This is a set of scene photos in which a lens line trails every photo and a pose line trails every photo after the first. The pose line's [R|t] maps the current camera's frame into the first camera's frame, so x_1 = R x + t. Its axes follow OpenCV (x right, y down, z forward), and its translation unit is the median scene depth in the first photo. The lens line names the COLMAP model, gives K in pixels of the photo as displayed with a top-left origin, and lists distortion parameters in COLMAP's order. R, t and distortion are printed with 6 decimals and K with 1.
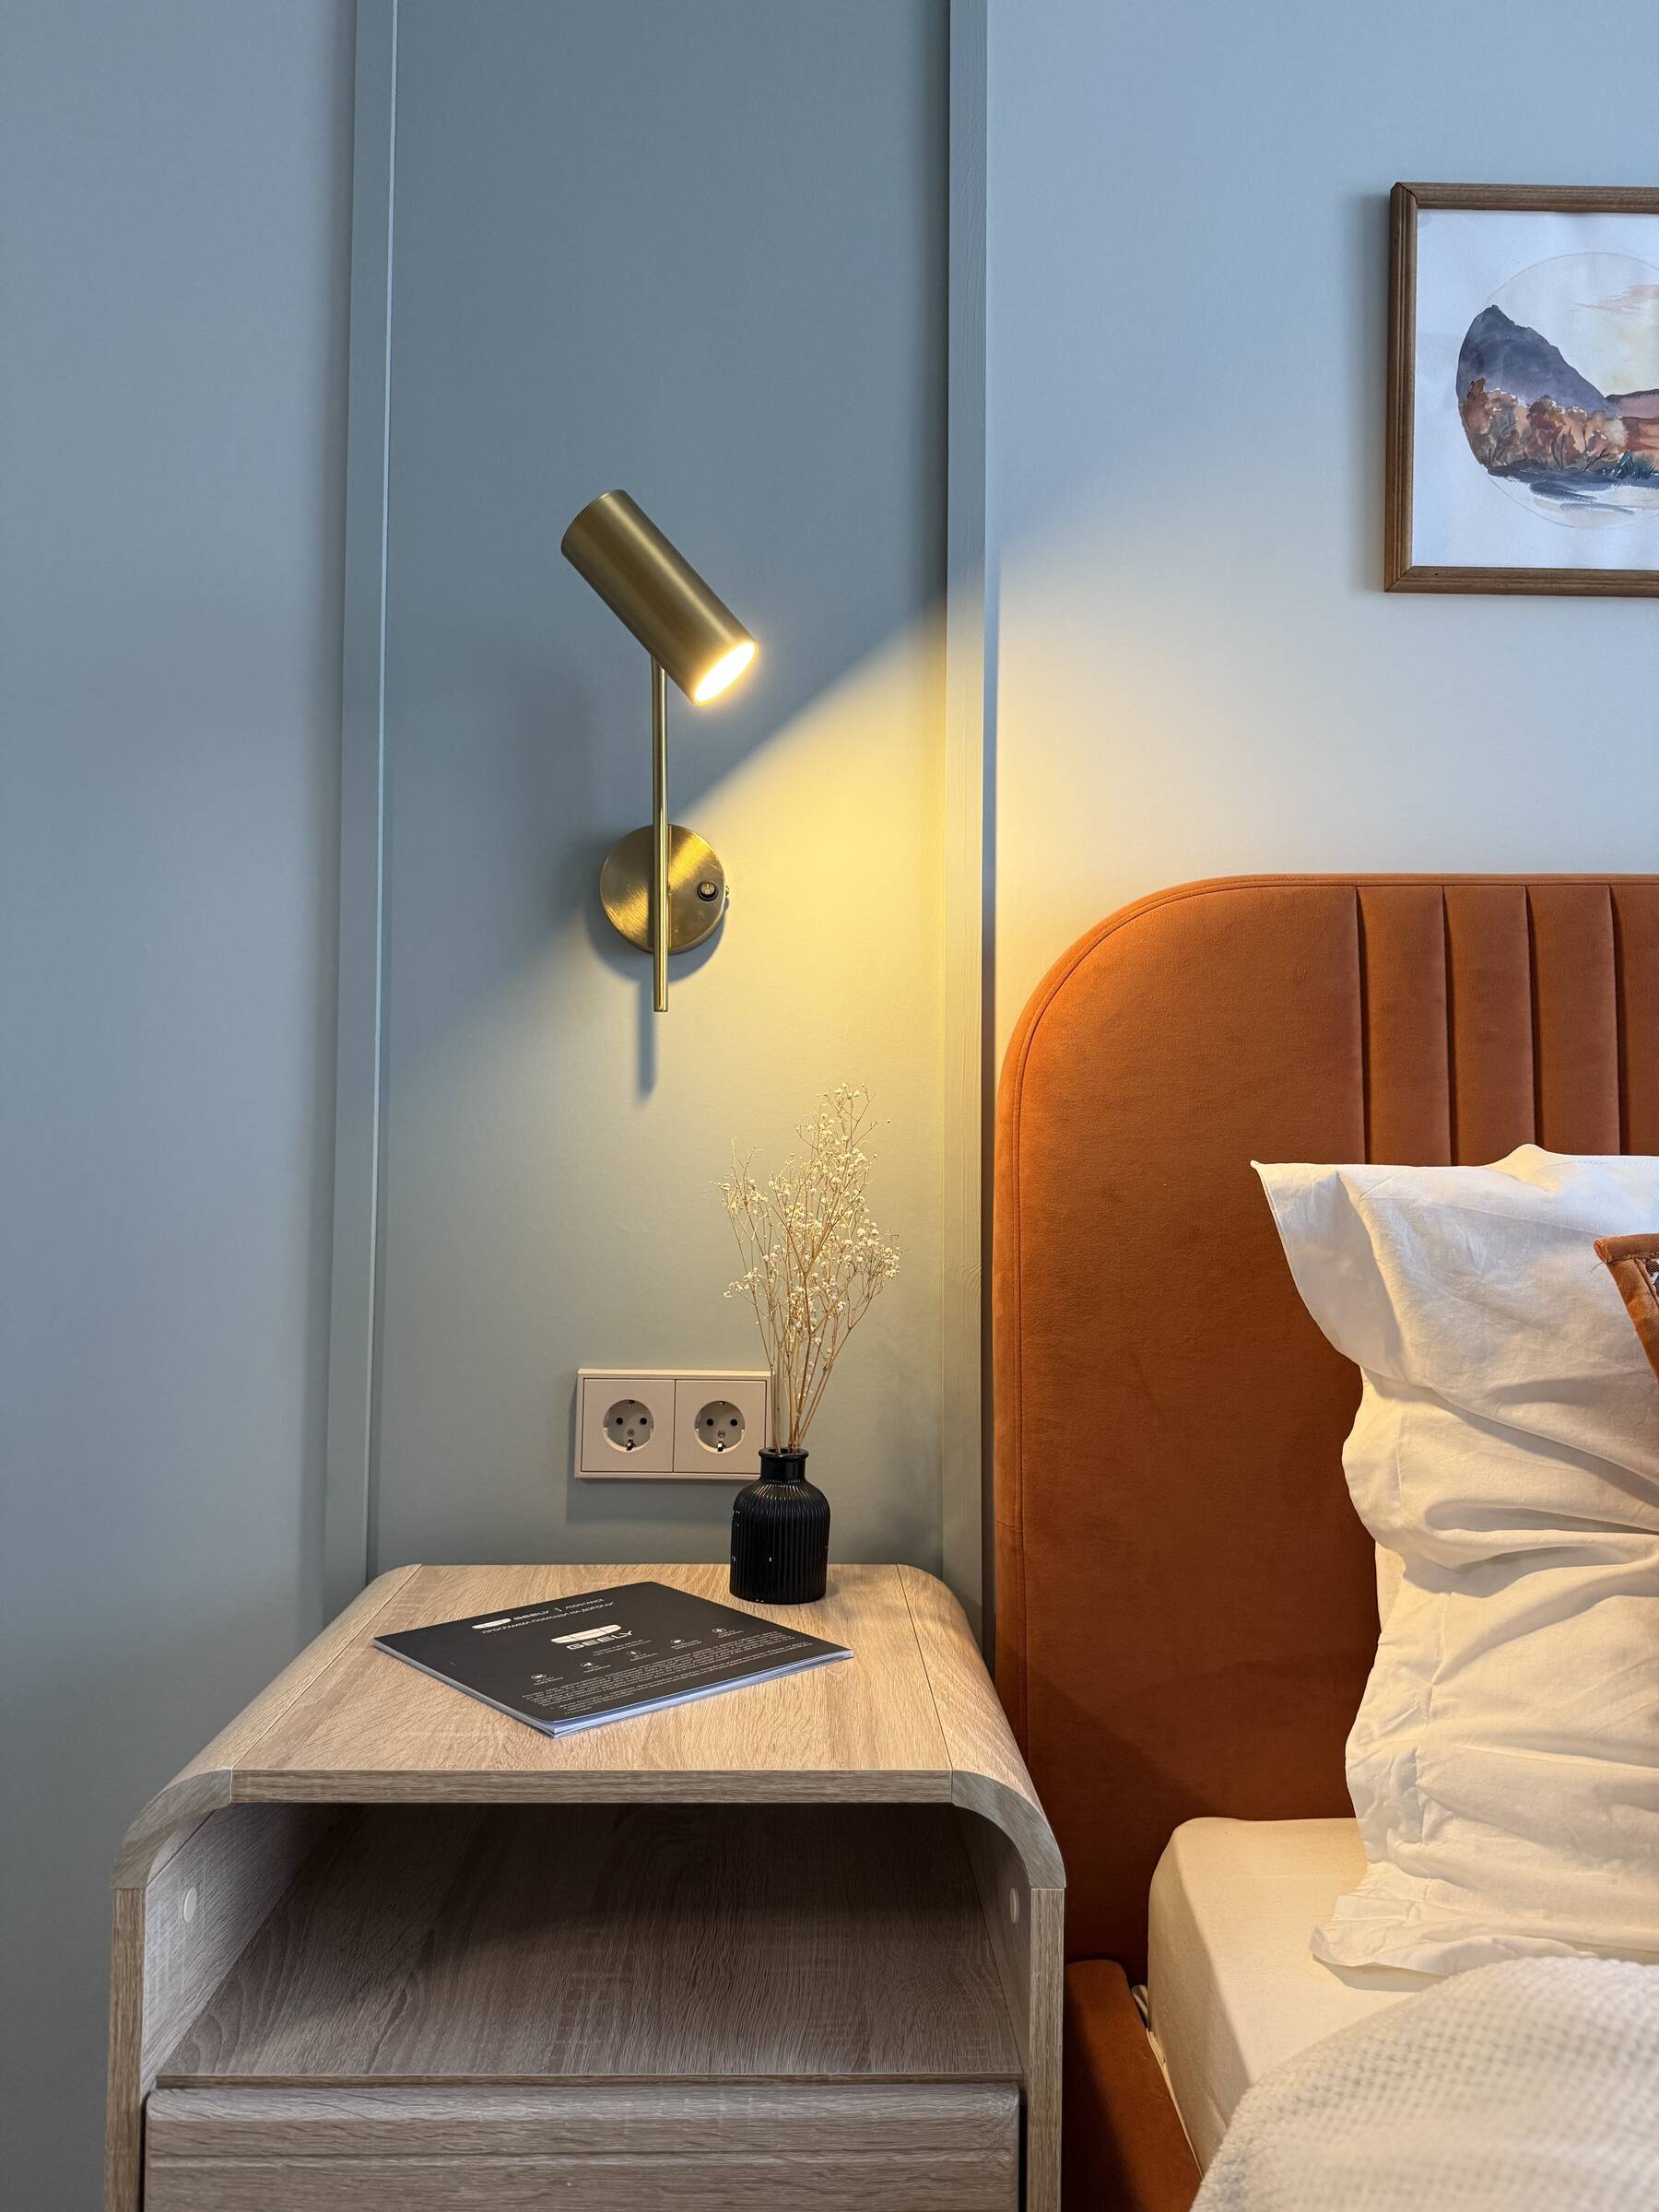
lens RADIAL K [[1568.3, 0, 829.5], [0, 1568.3, 1106.0], [0, 0, 1]] dist [-0.005978, -0.002930]
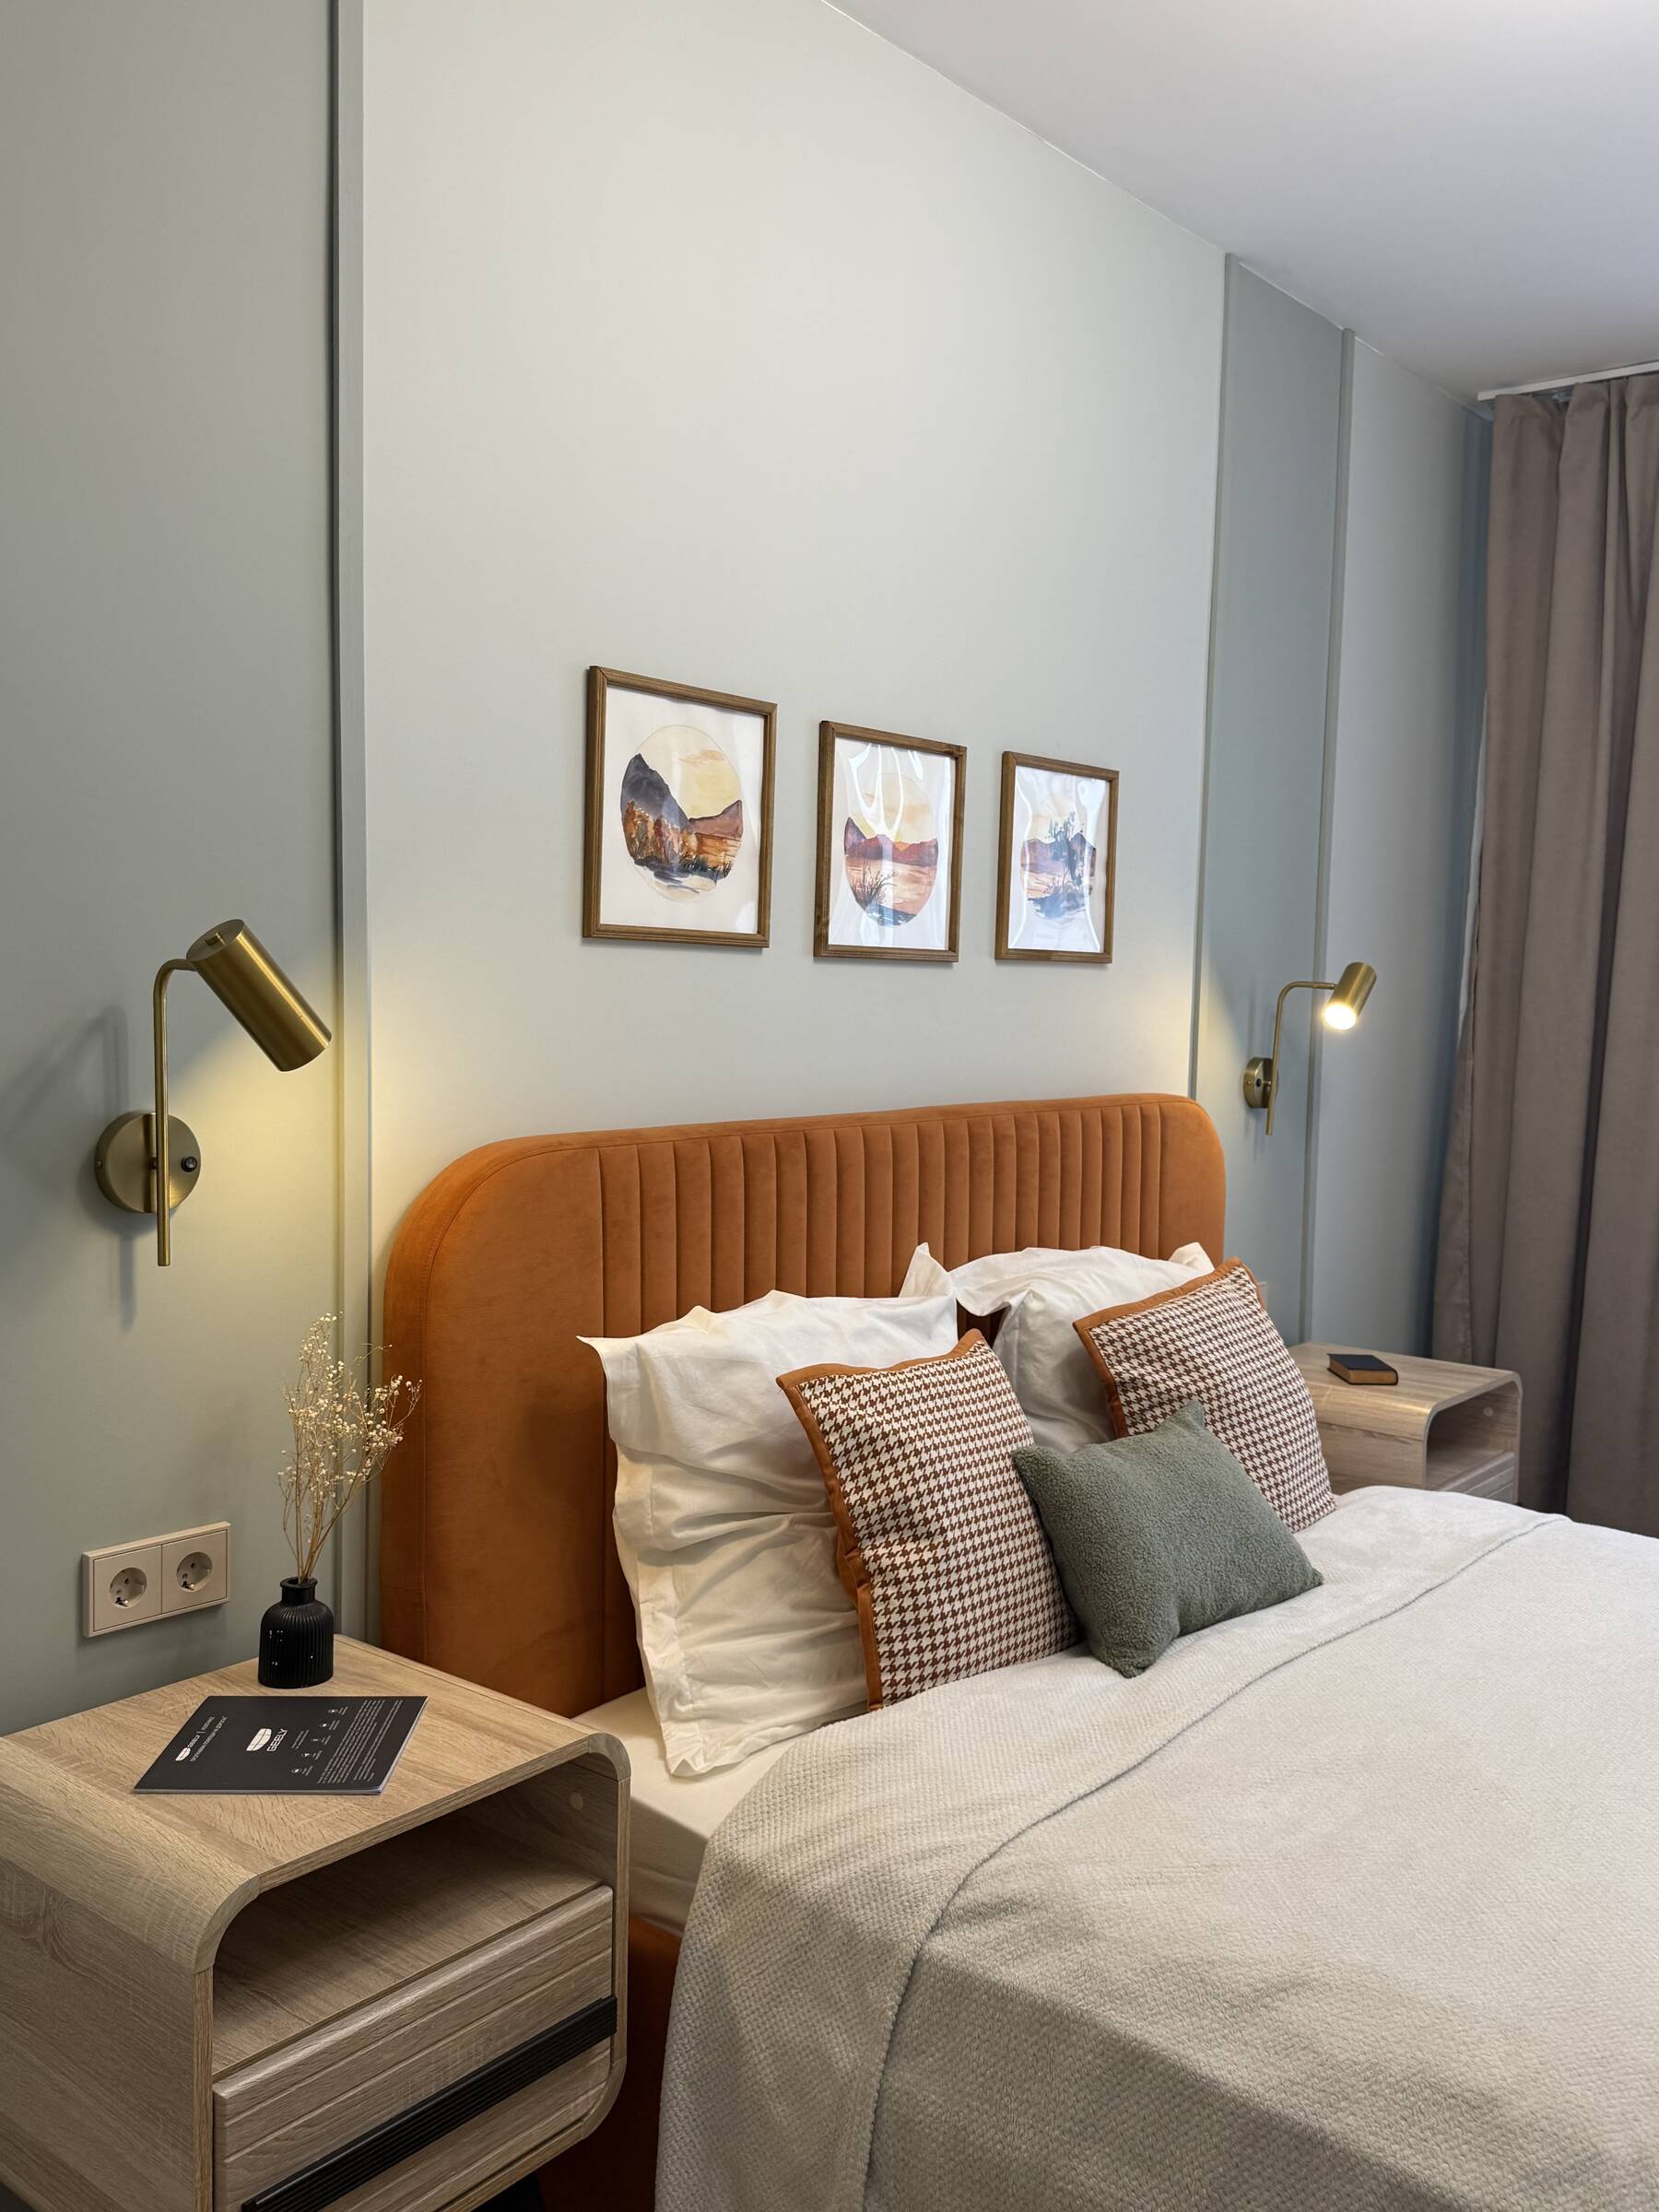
lens RADIAL K [[1827.6, 0, 829.5], [0, 1827.6, 1106.0], [0, 0, 1]] dist [0.176726, -0.380856]
pose [[0.647989, -0.049114, 0.760065, -0.896370], [-0.039354, 0.994427, 0.097808, -0.357818], [-0.760633, -0.093290, 0.642444, -0.375683]]
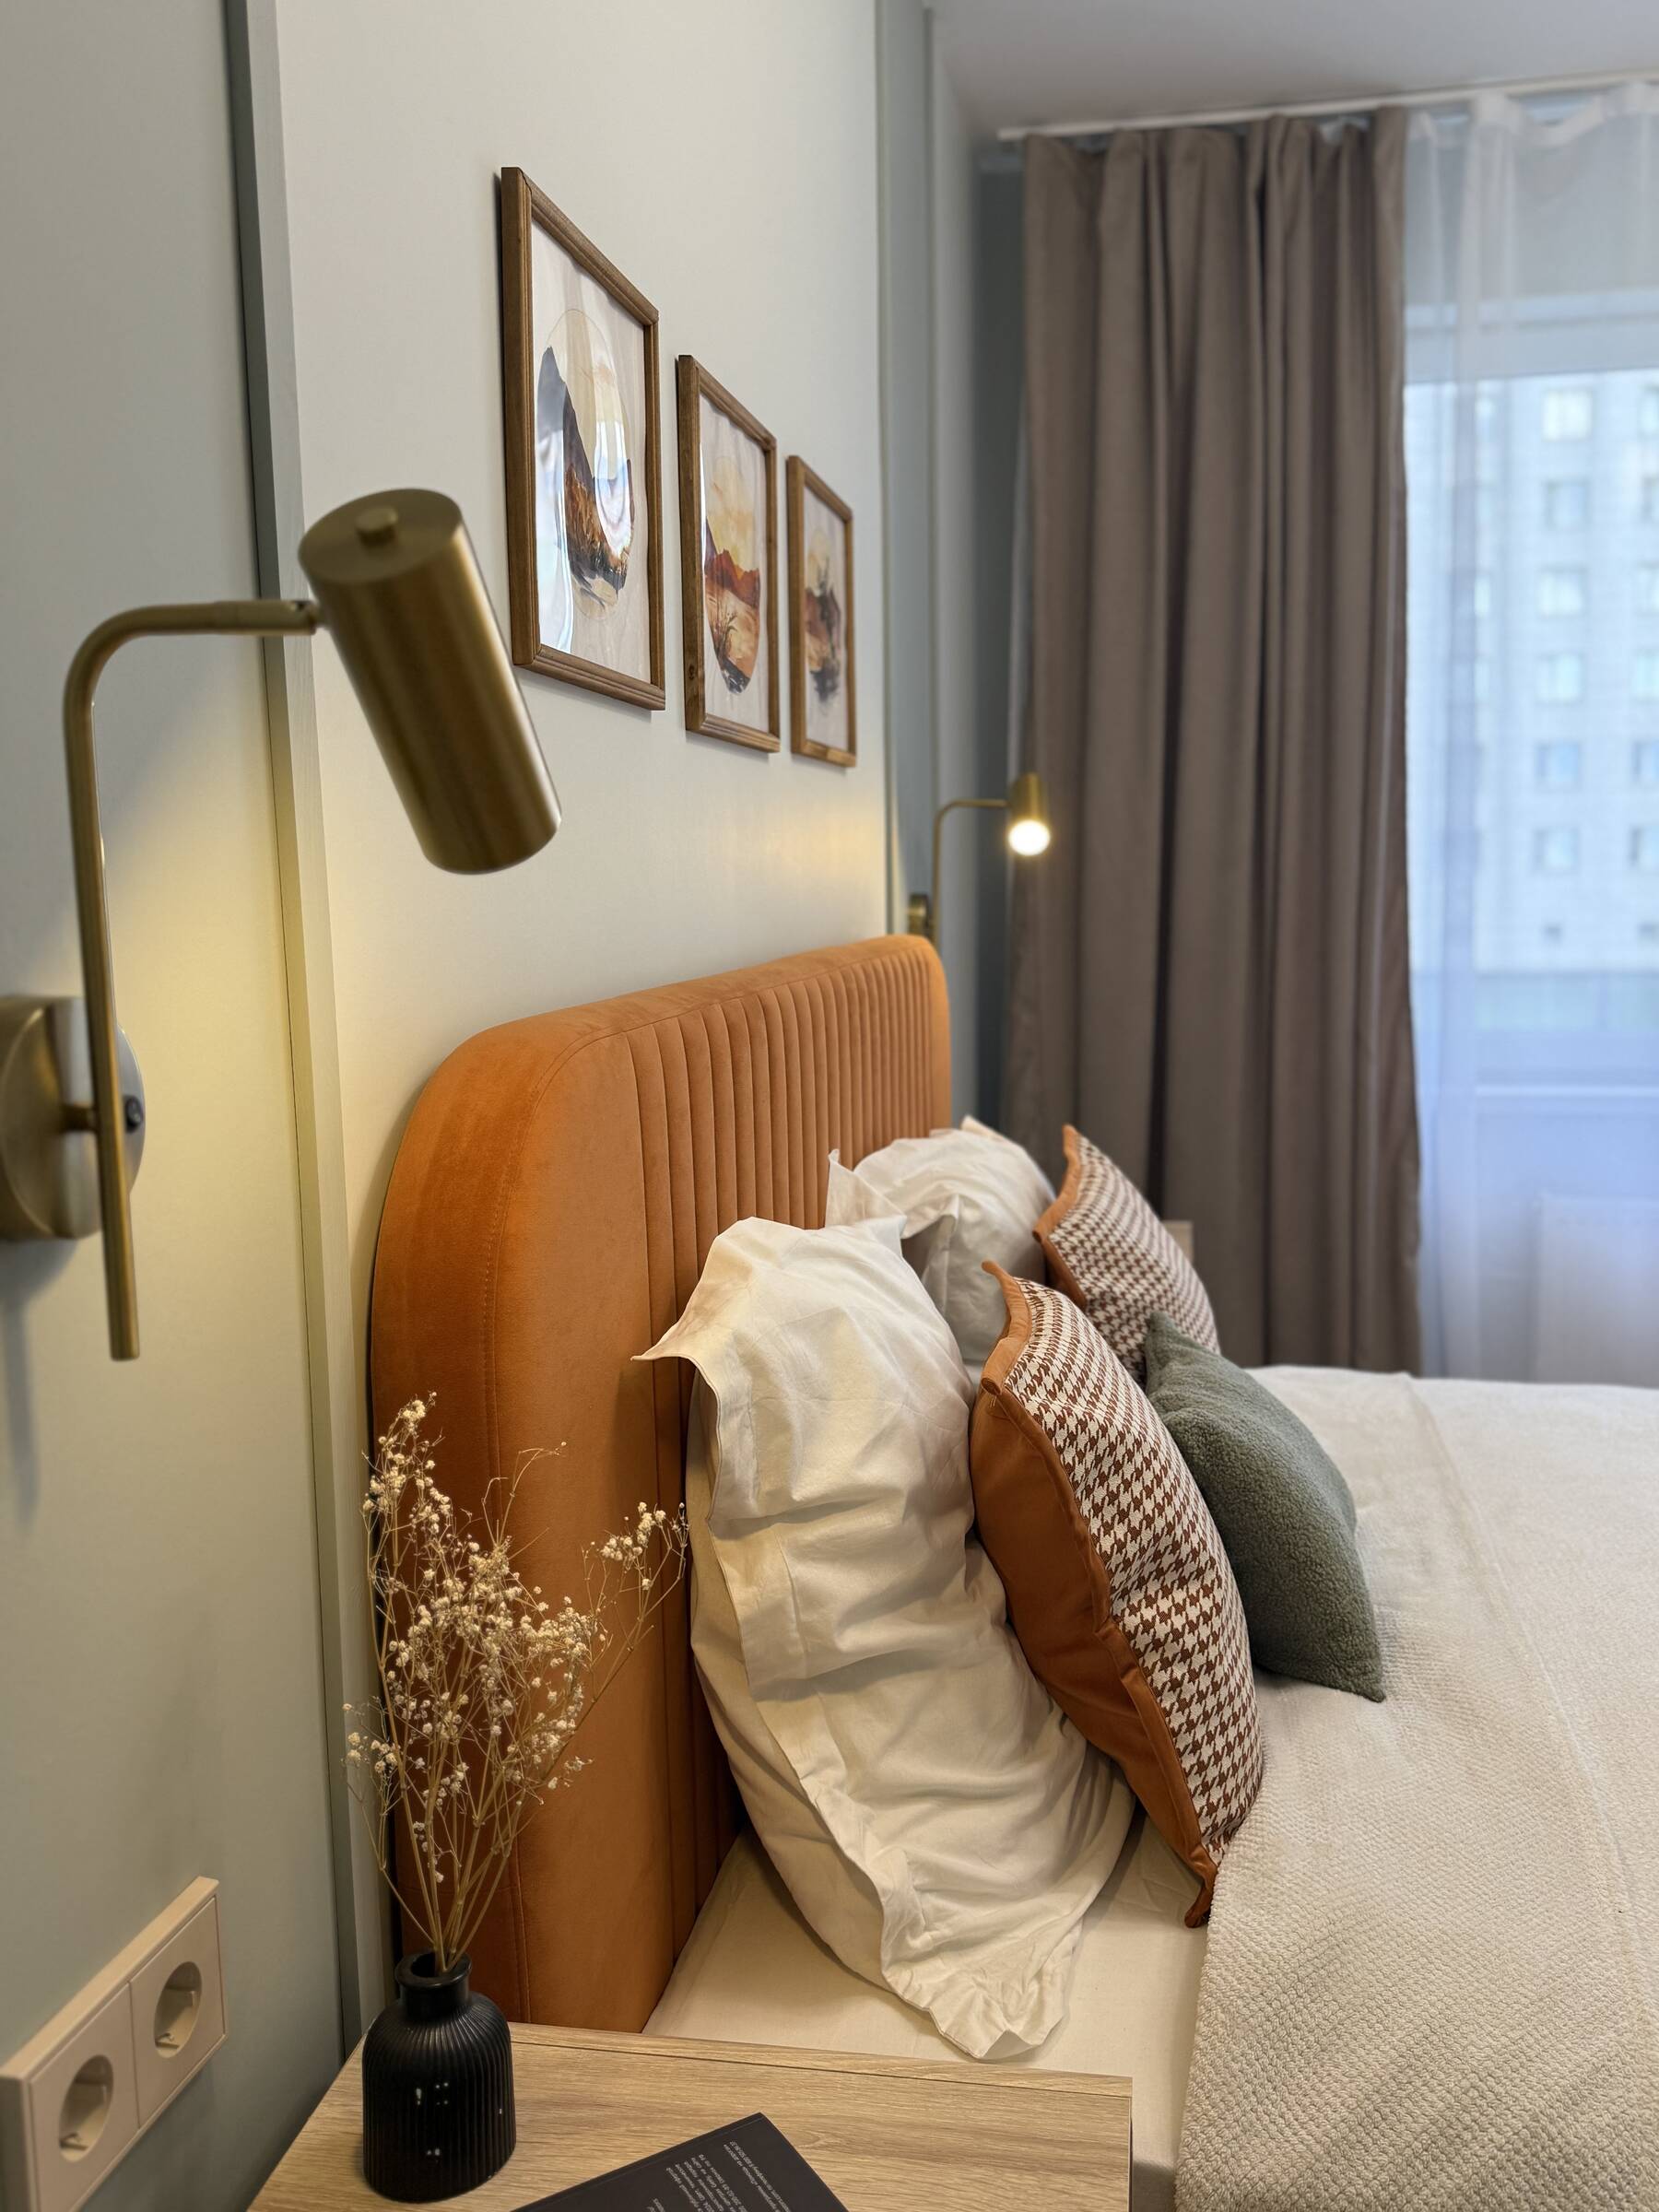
lens RADIAL K [[1827.6, 0, 829.5], [0, 1827.6, 1106.0], [0, 0, 1]] dist [0.176726, -0.380856]
pose [[0.199657, -0.136898, 0.970256, -0.663493], [-0.014234, 0.989683, 0.142568, -0.240256], [-0.979762, -0.042275, 0.195649, 0.630403]]
